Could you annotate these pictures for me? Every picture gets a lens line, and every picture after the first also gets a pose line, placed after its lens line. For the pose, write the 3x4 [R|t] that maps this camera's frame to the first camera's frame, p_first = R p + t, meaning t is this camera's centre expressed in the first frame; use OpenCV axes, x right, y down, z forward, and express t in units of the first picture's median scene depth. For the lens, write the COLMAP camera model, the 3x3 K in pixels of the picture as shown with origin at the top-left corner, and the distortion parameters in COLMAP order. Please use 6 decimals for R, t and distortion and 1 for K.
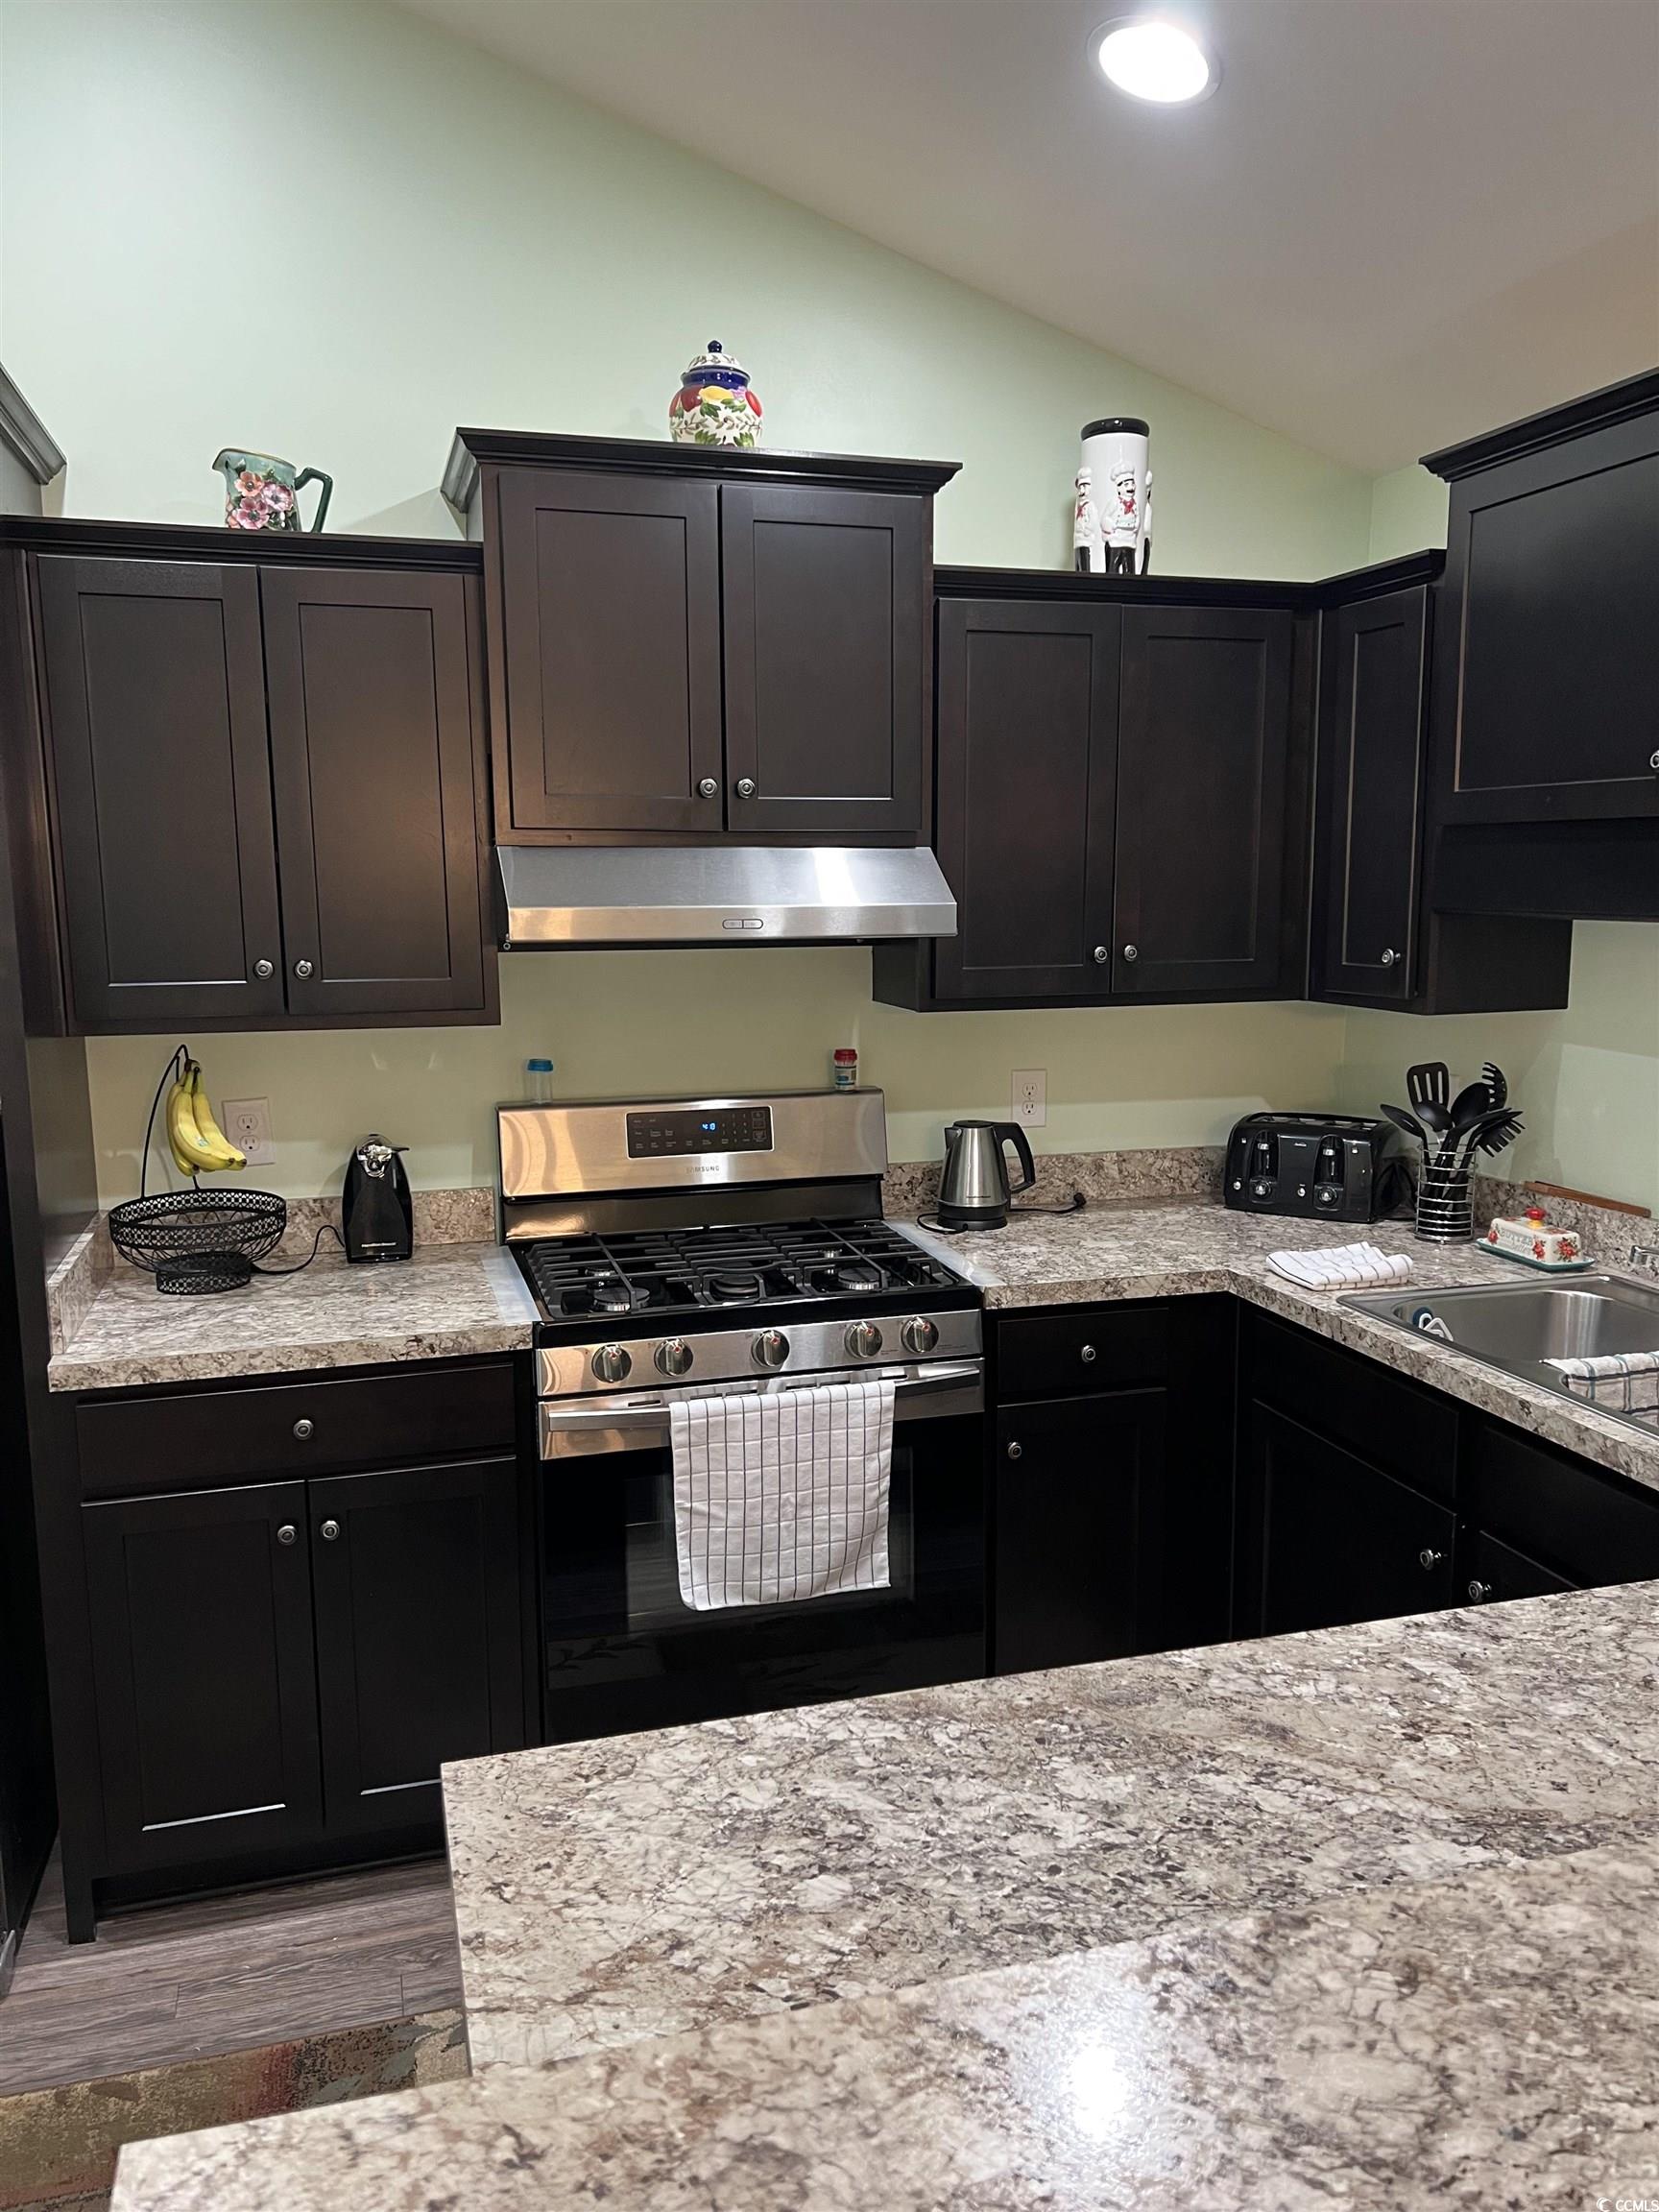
lens RADIAL K [[1663.4, 0, 841.3], [0, 1663.4, 1116.7], [0, 0, 1]] dist [0.053513, -0.059636]
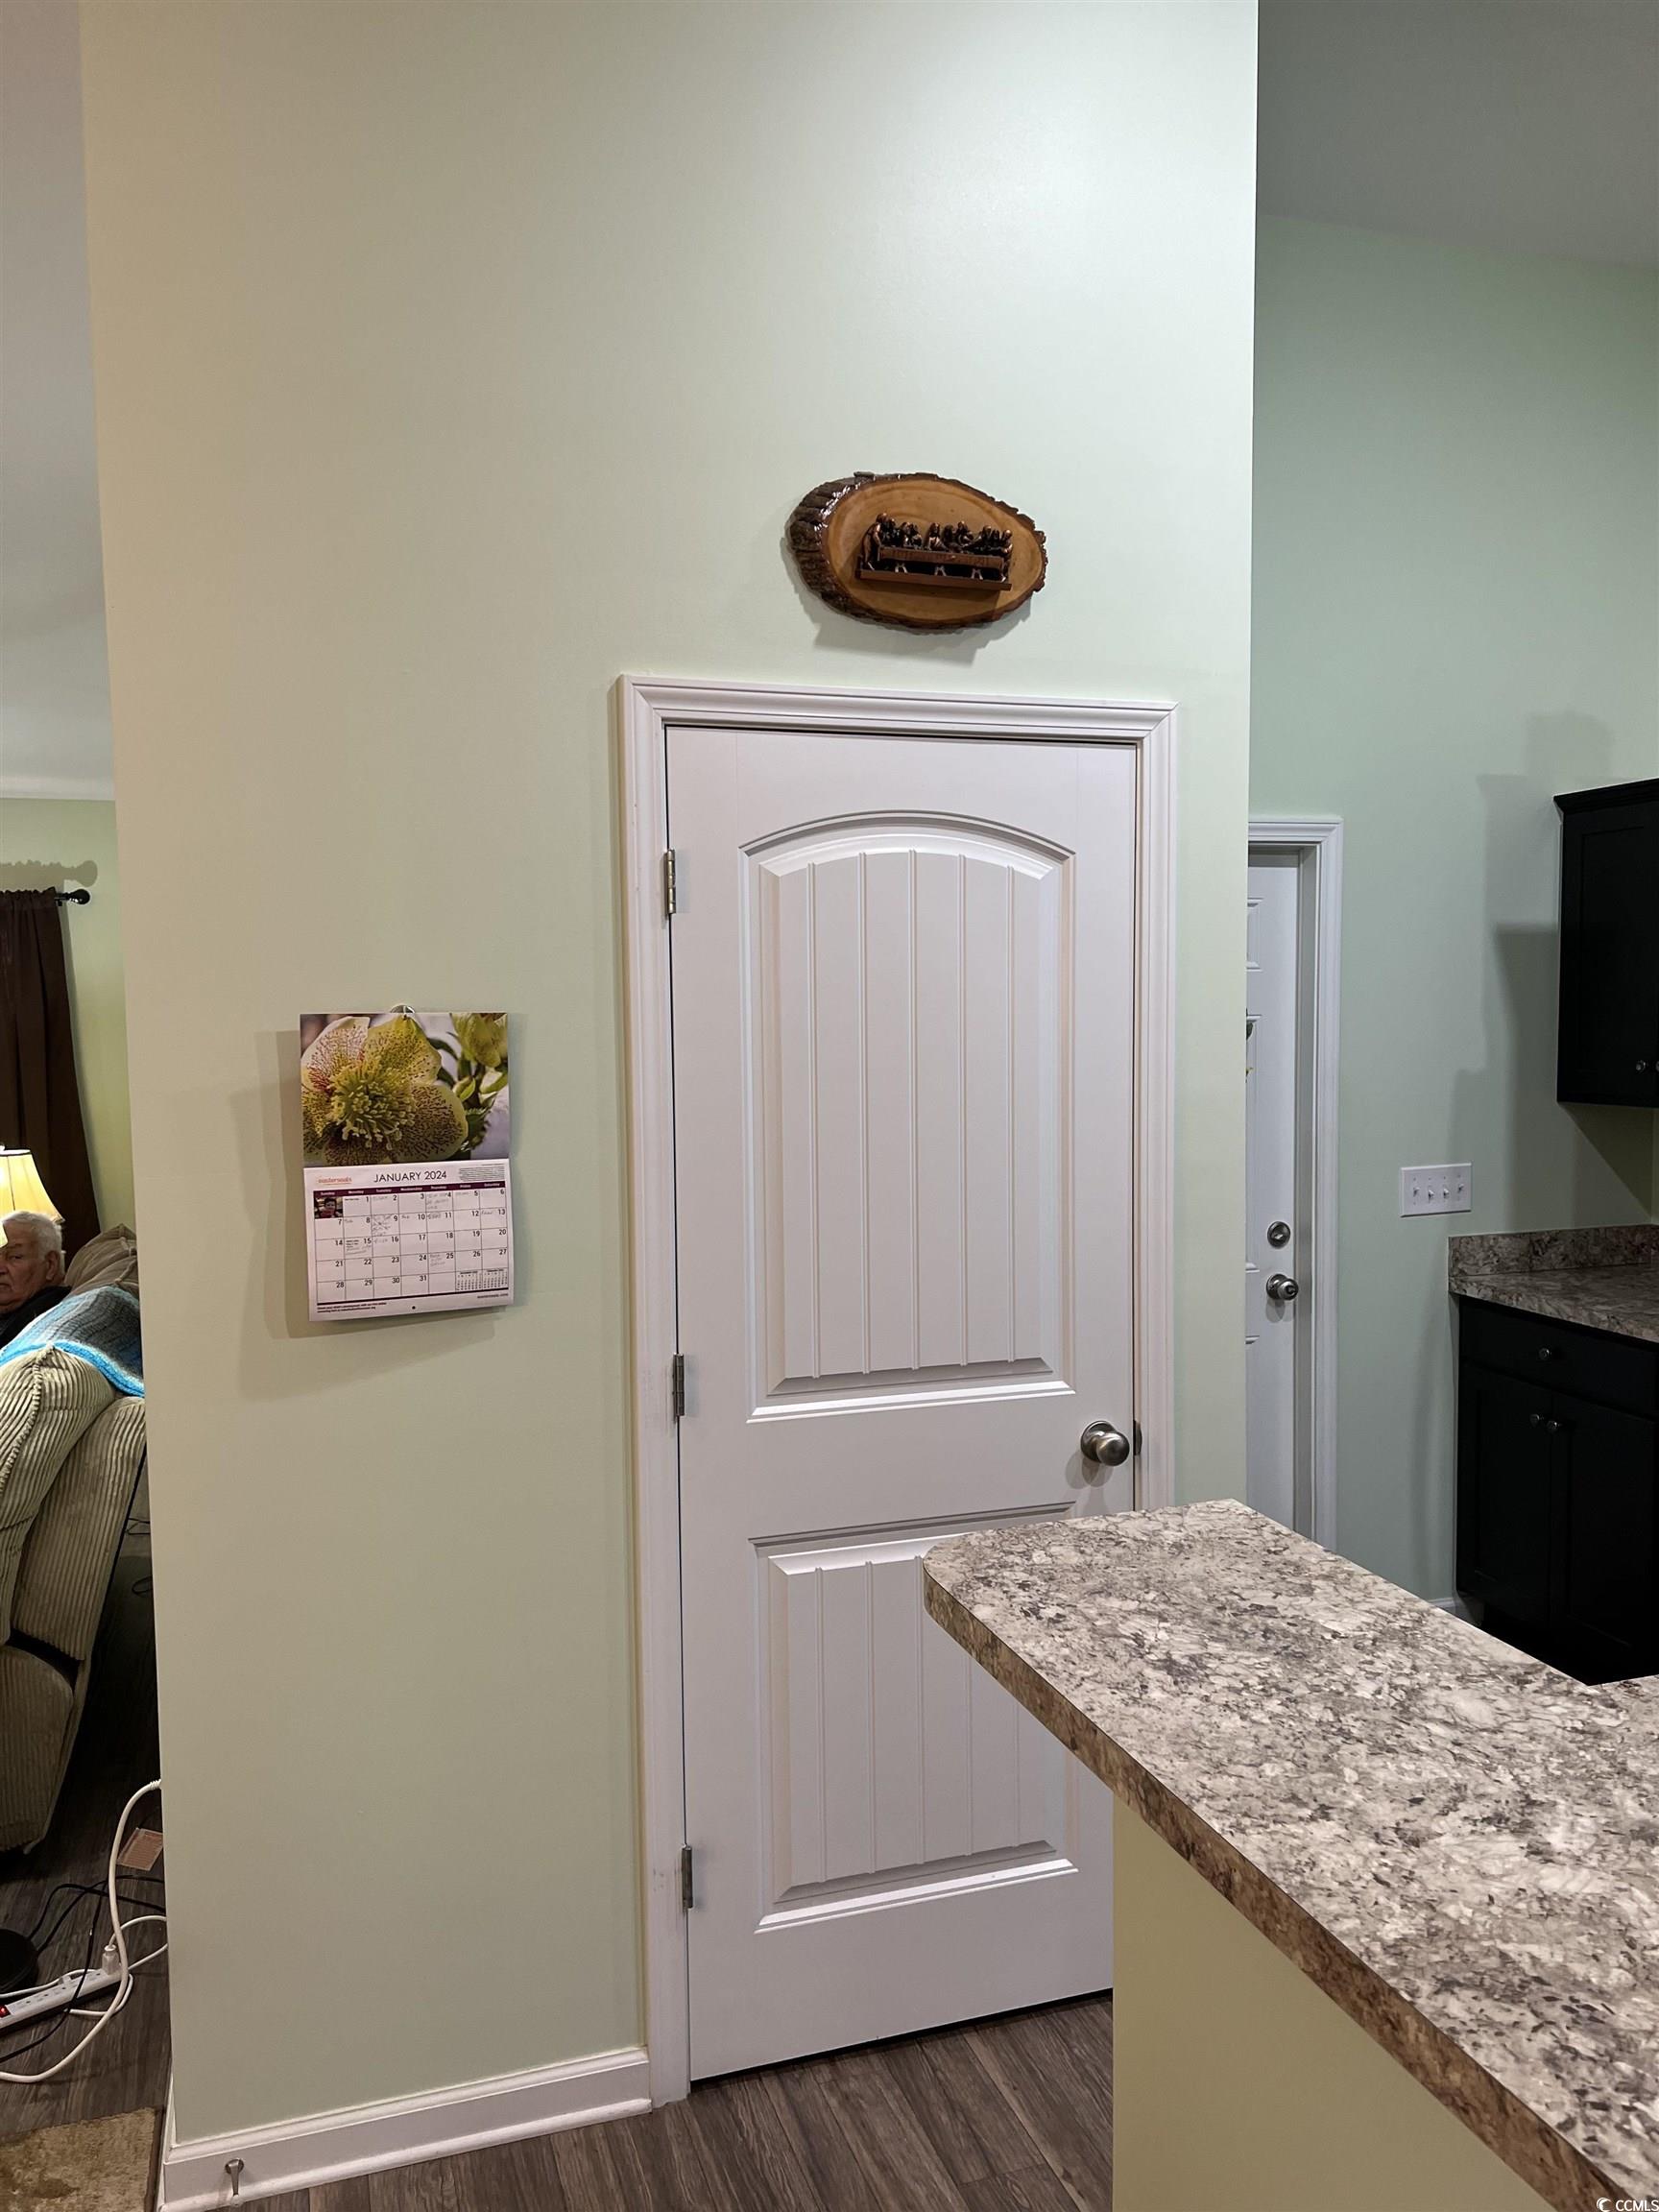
lens RADIAL K [[1663.4, 0, 831.1], [0, 1663.4, 1113.5], [0, 0, 1]] dist [0.053513, -0.059636]
pose [[0.026832, 0.073840, -0.996909, 0.963931], [-0.137281, 0.988092, 0.069492, -0.031081], [0.990169, 0.134992, 0.036649, 0.099590]]
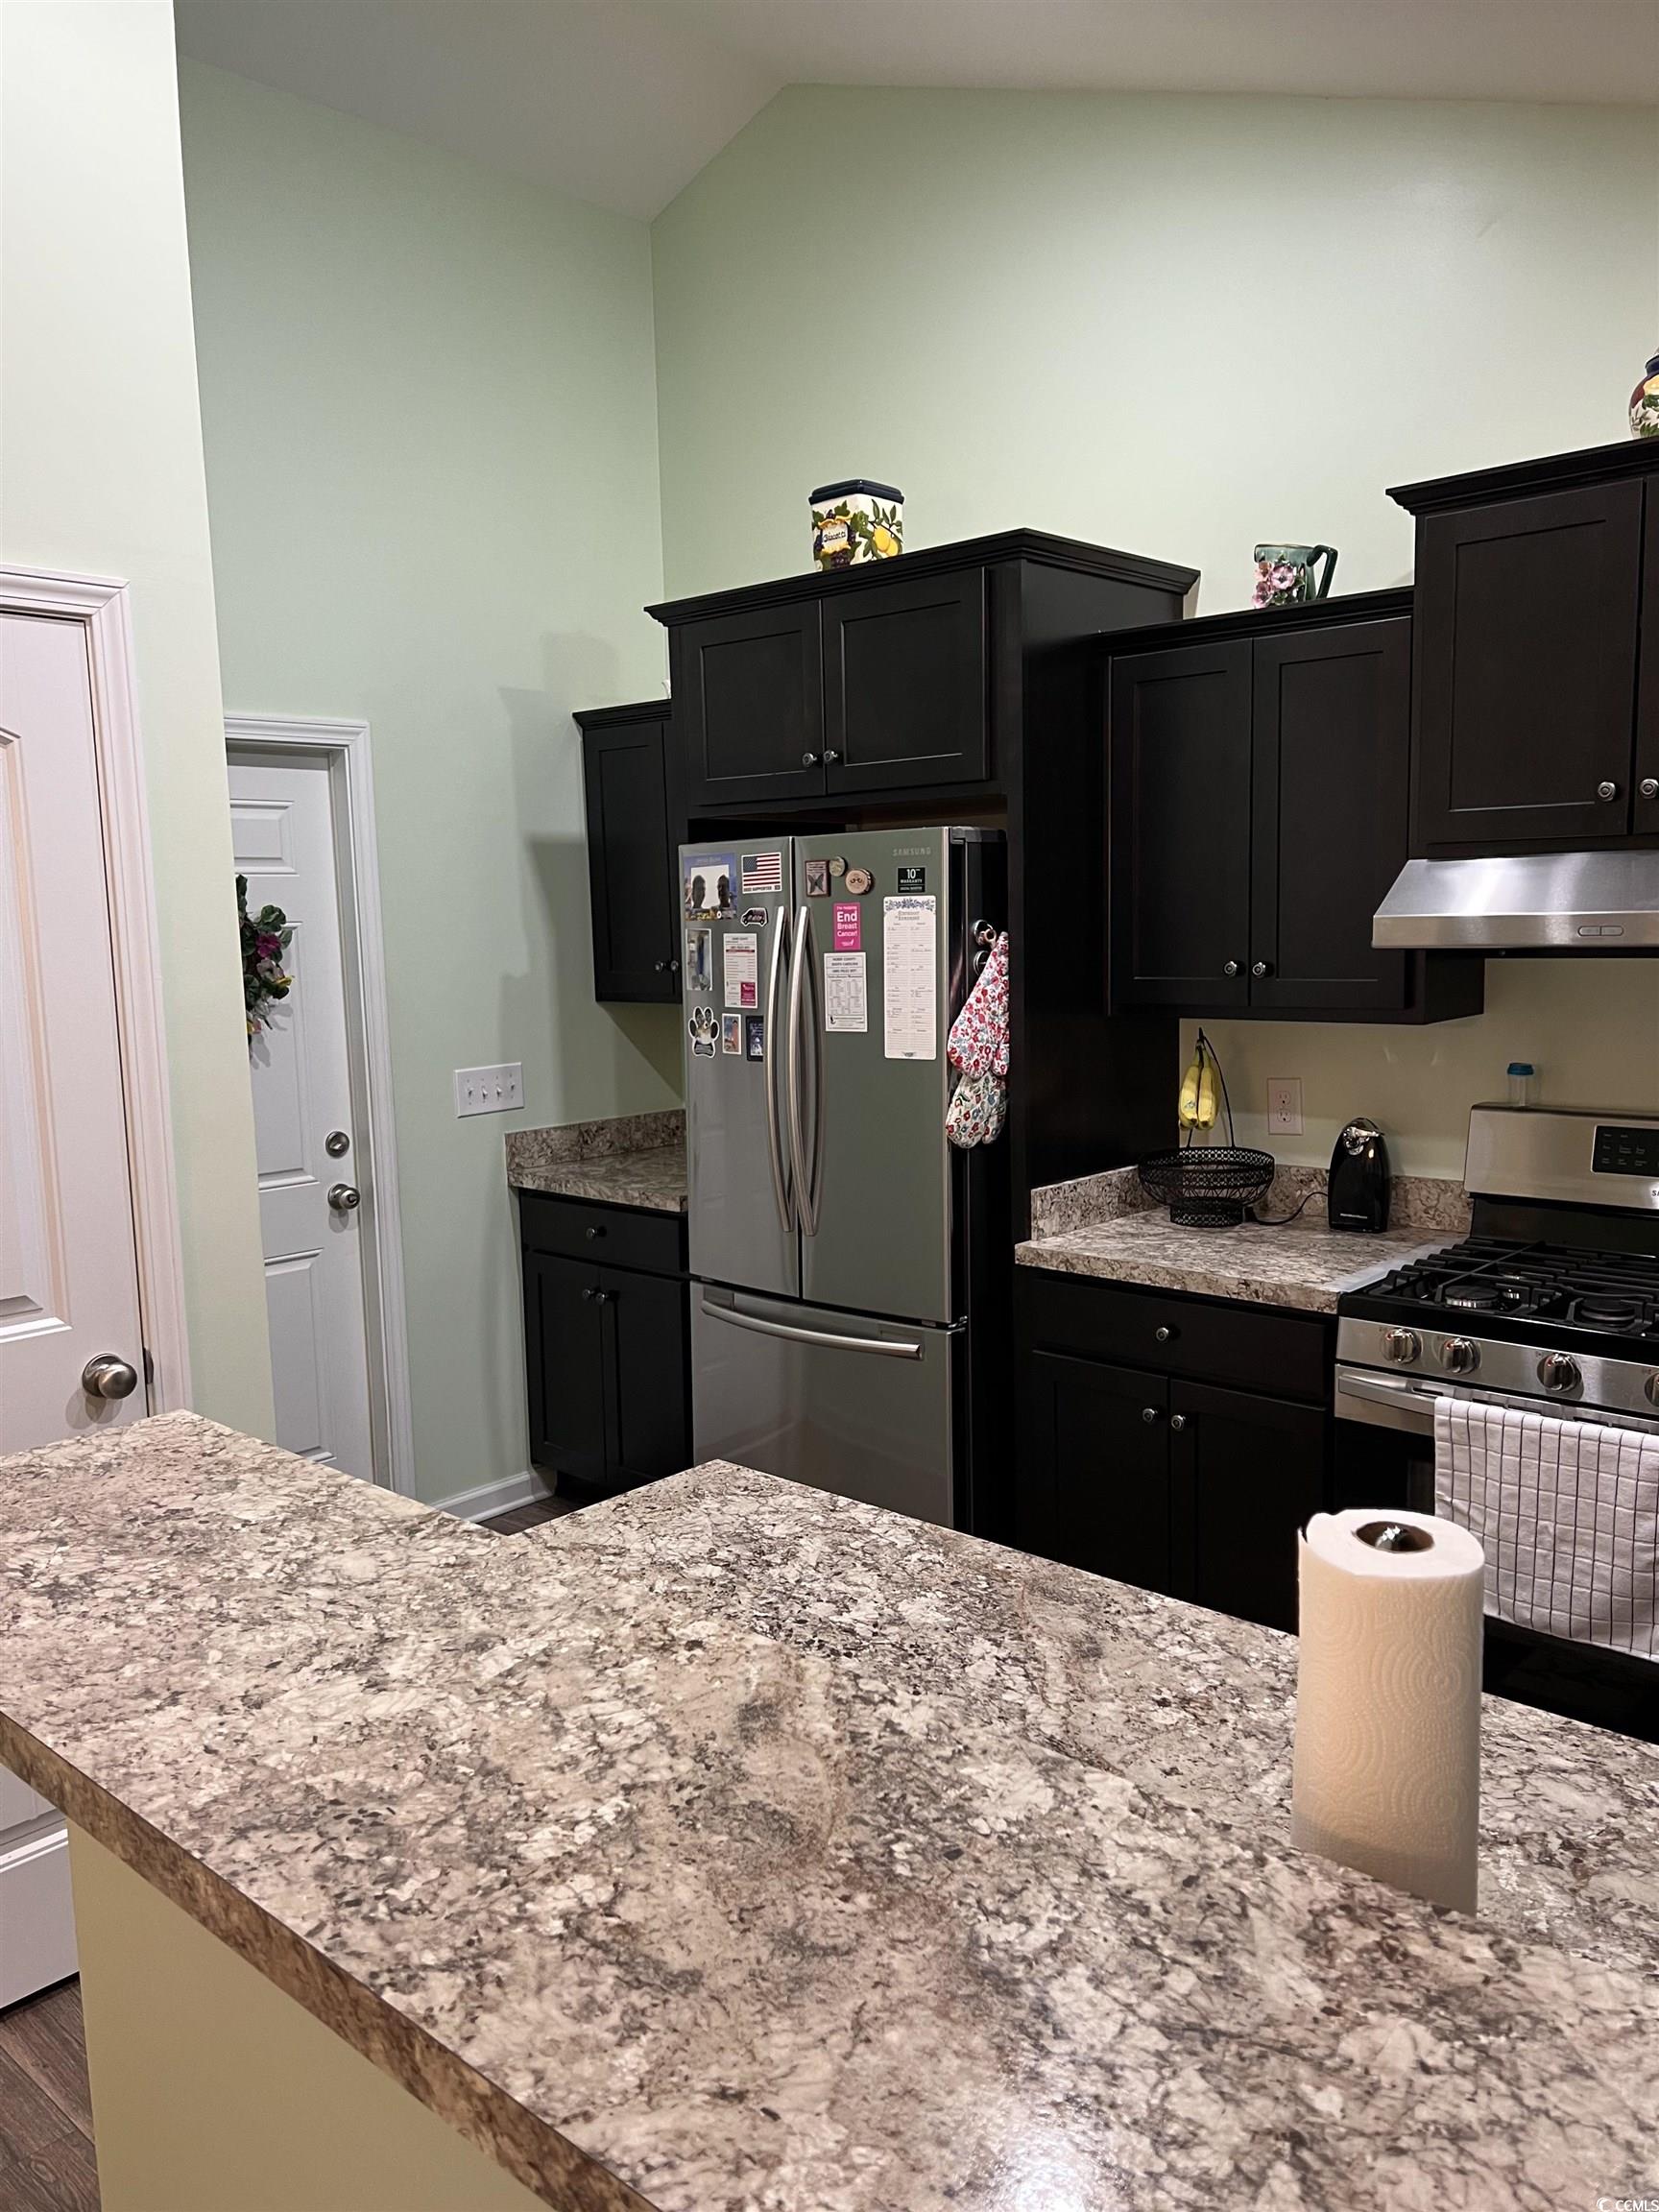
lens RADIAL K [[1663.4, 0, 851.1], [0, 1663.4, 1113.3], [0, 0, 1]] dist [0.053513, -0.059636]
pose [[0.519364, 0.102623, -0.848369, 1.008386], [-0.108837, 0.992622, 0.053444, -0.031835], [0.847594, 0.064577, 0.526701, 0.231551]]
